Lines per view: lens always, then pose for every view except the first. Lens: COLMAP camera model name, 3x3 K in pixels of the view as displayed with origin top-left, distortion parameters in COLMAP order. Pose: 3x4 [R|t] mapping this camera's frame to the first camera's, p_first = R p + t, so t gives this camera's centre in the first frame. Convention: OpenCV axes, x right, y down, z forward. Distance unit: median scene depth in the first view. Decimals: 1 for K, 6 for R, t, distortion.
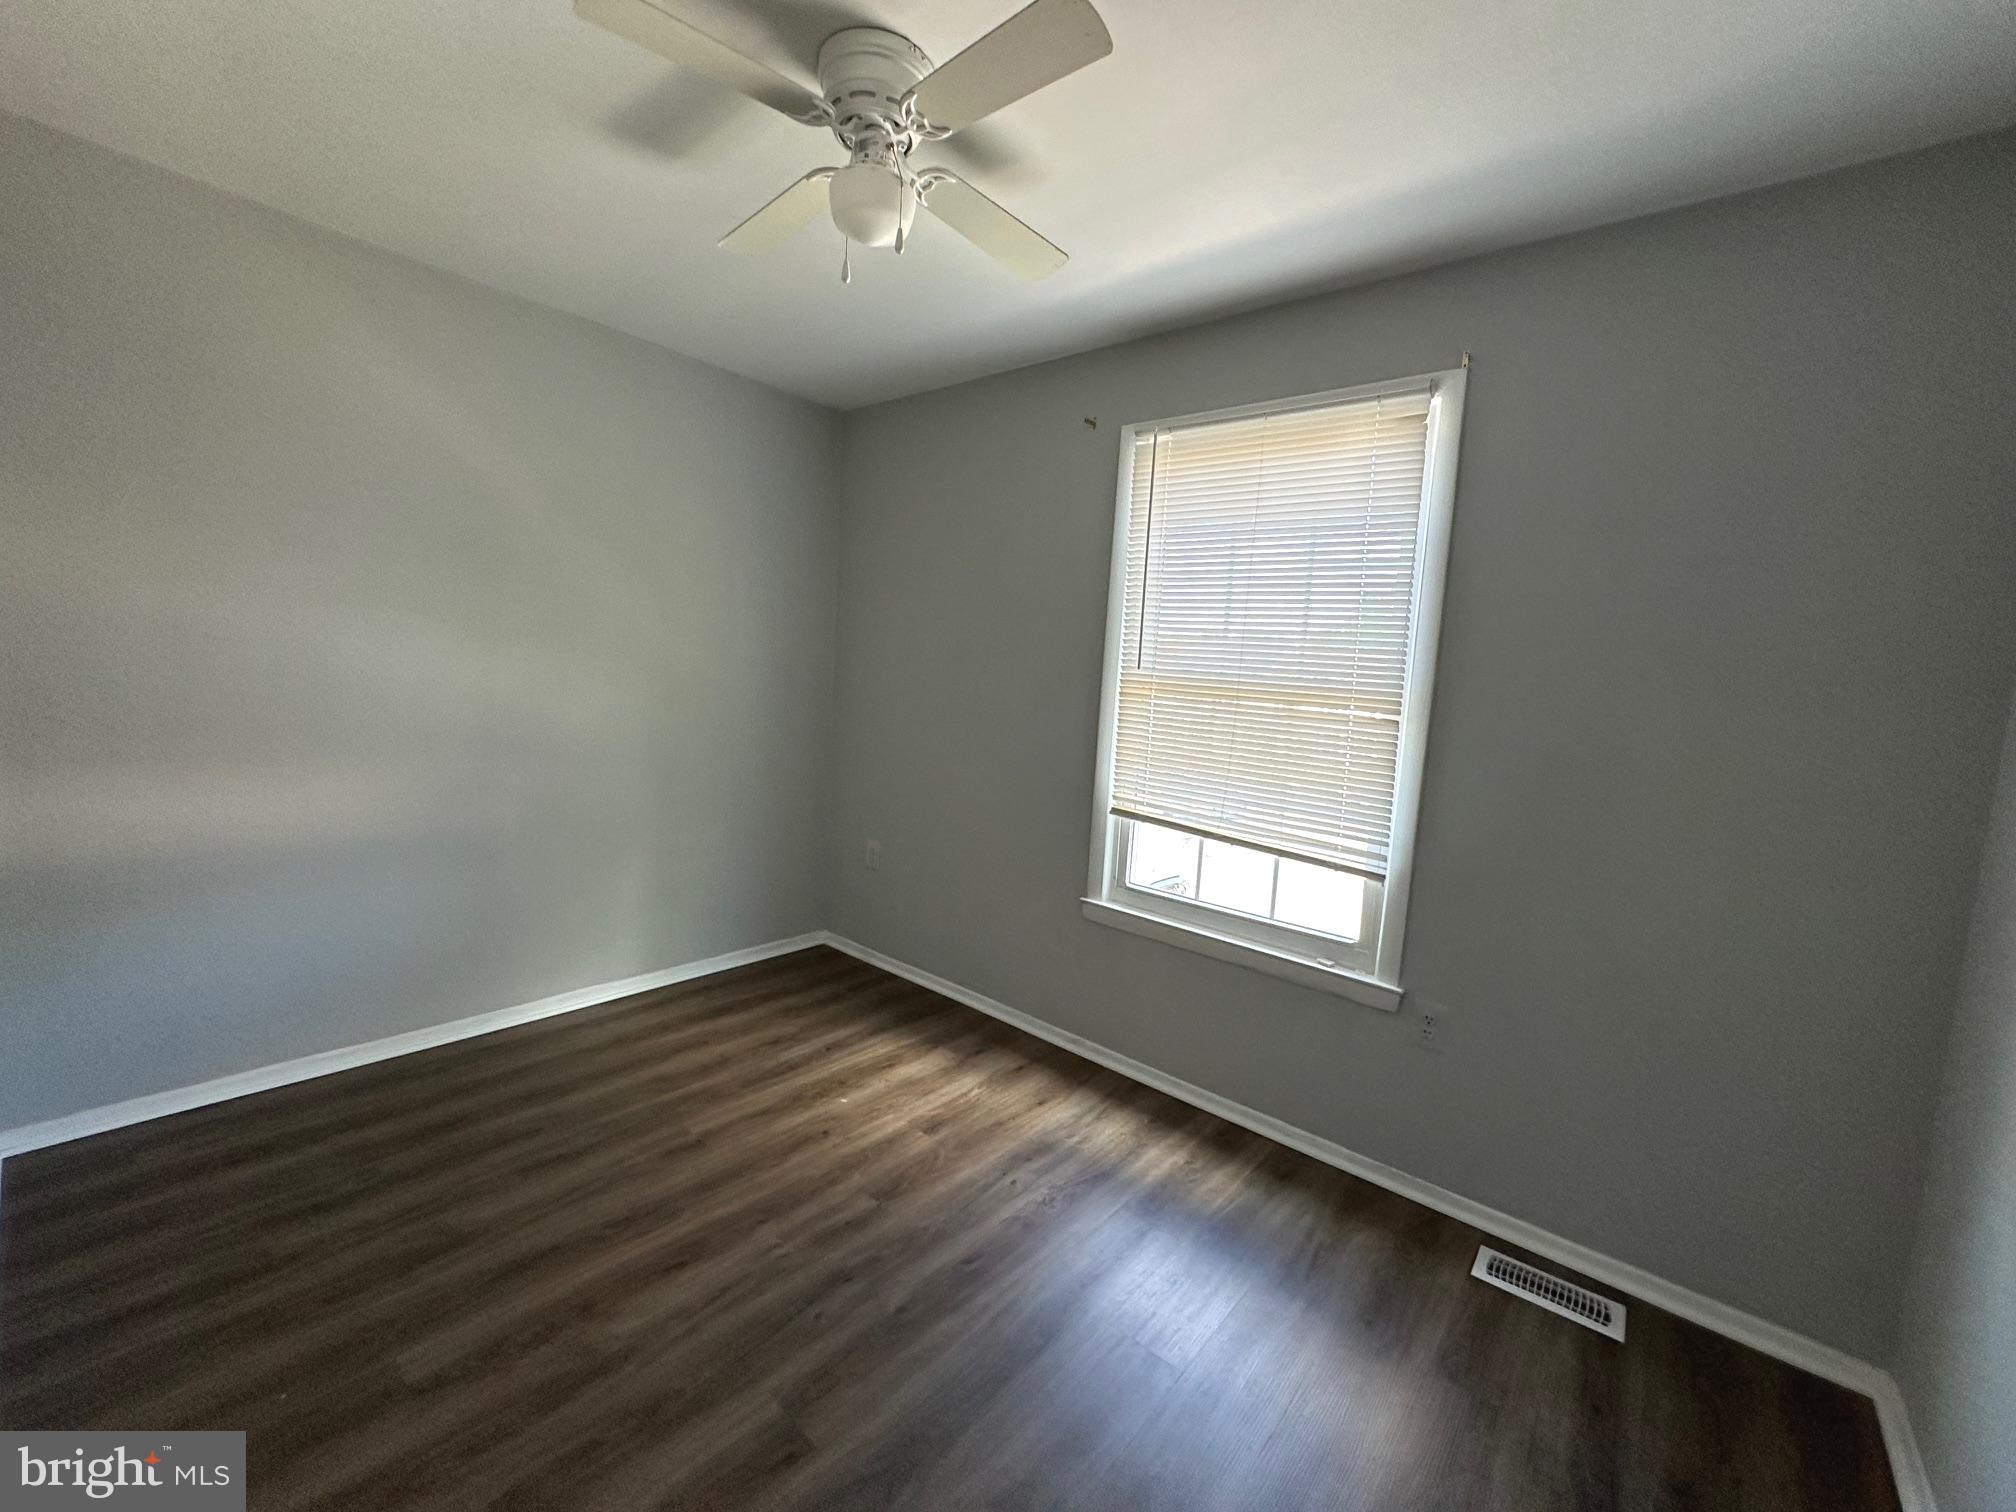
lens RADIAL K [[806.3, 0, 1027.6], [0, 806.3, 750.3], [0, 0, 1]] dist [-0.003249, 0.001111]
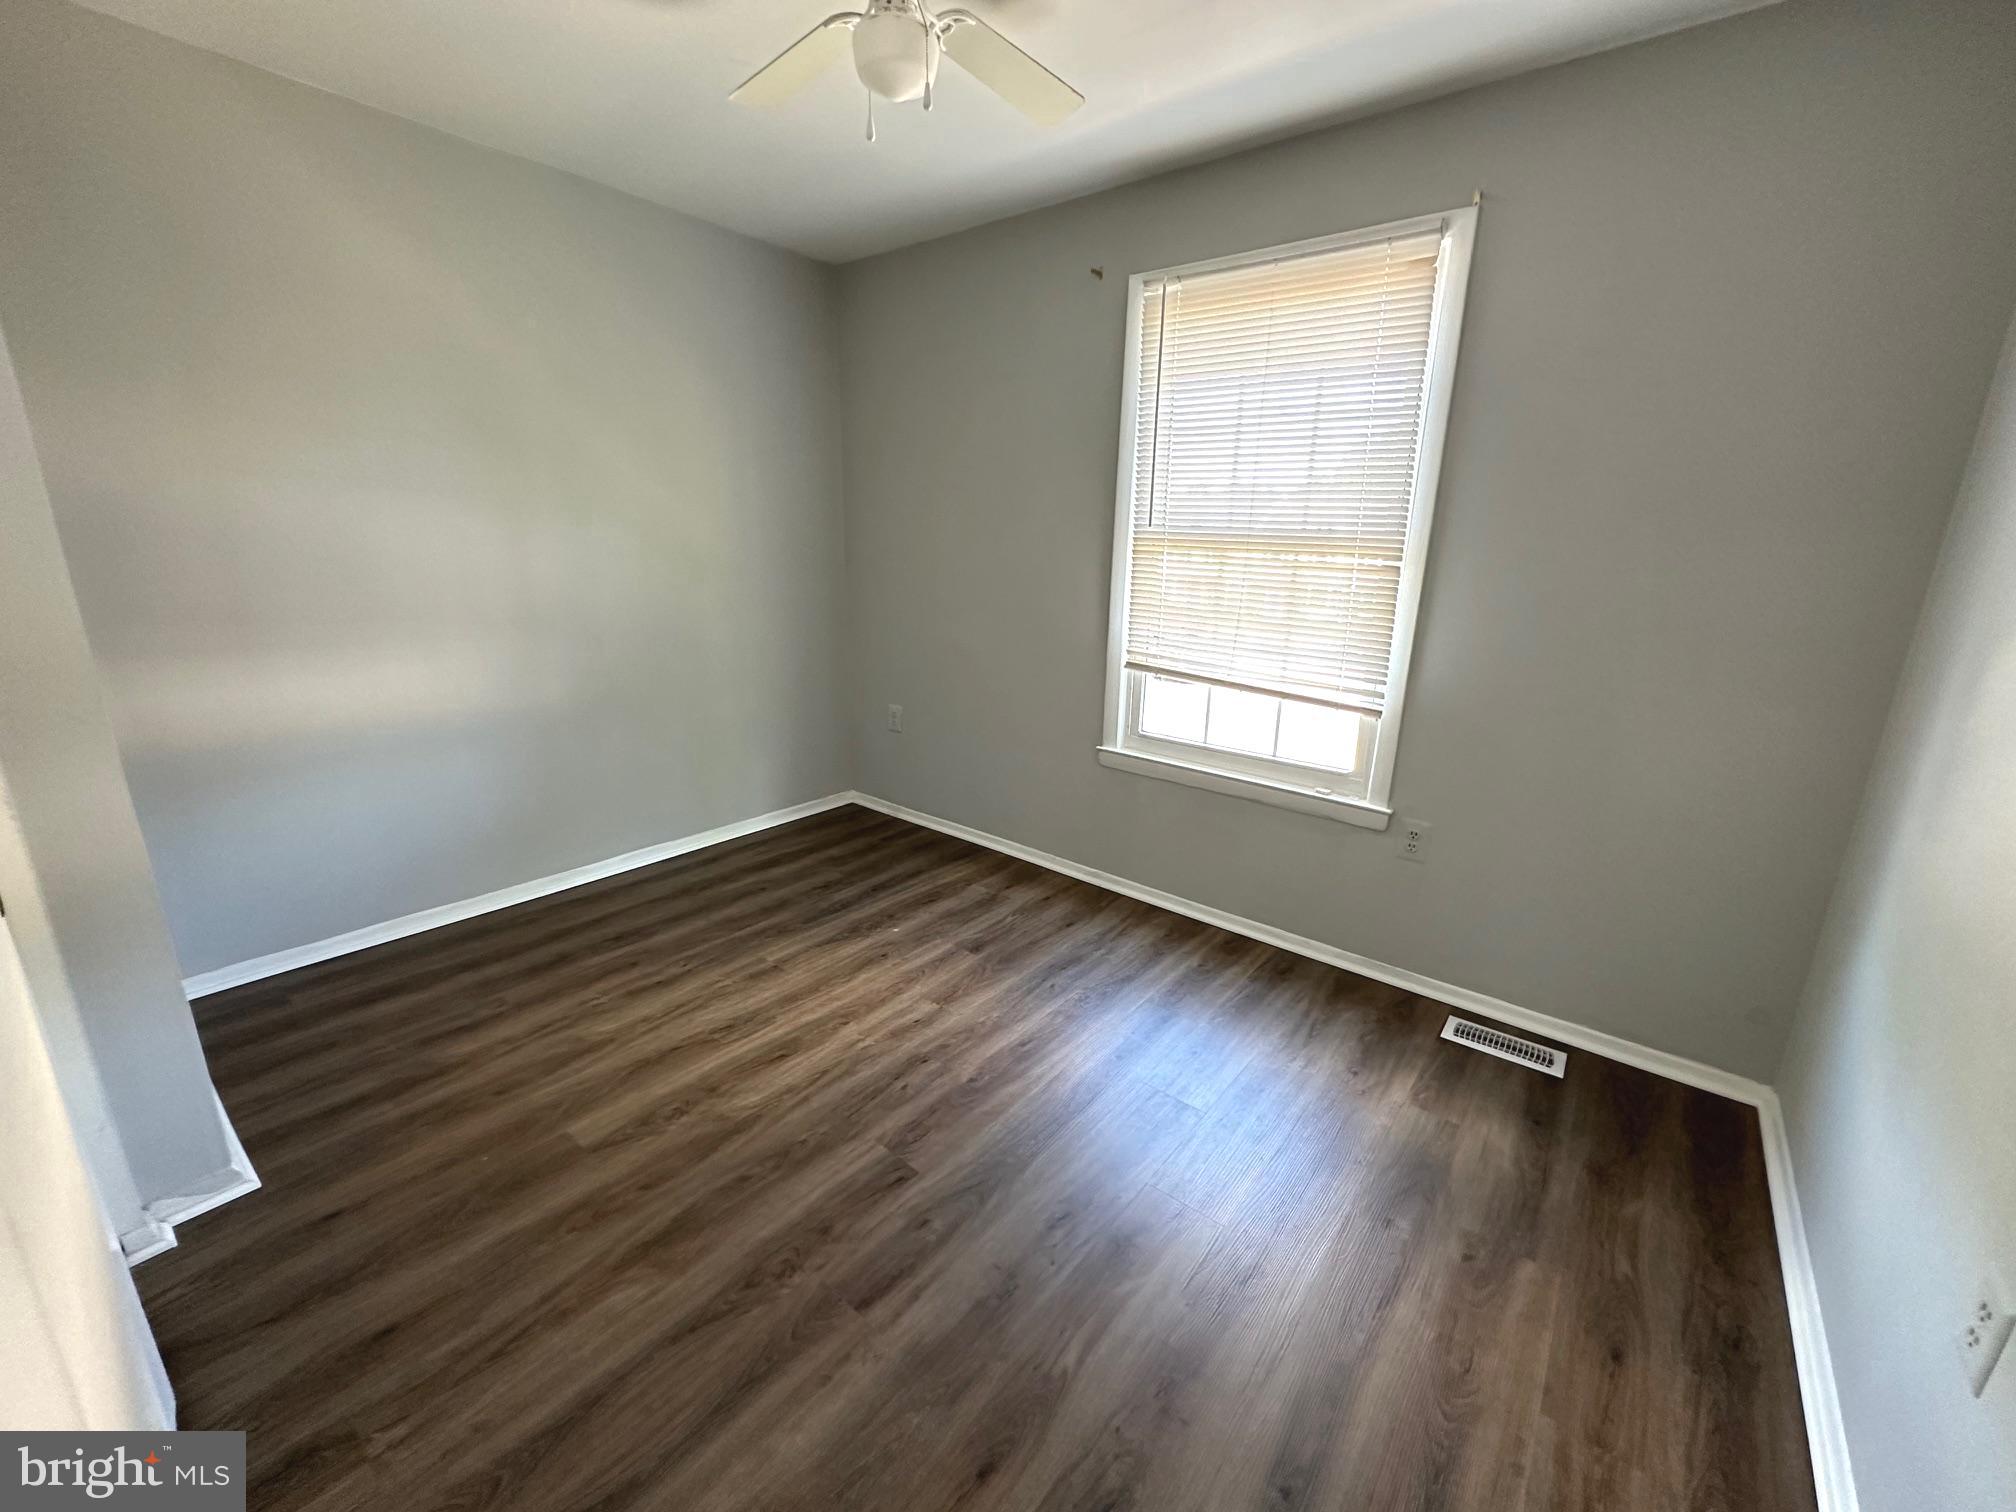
lens RADIAL K [[806.3, 0, 1022.7], [0, 806.3, 754.7], [0, 0, 1]] dist [-0.003249, 0.001111]
pose [[0.999095, -0.041659, 0.008554, -0.061628], [0.039636, 0.985028, 0.167778, 0.010982], [-0.015415, -0.167287, 0.985788, -0.099485]]
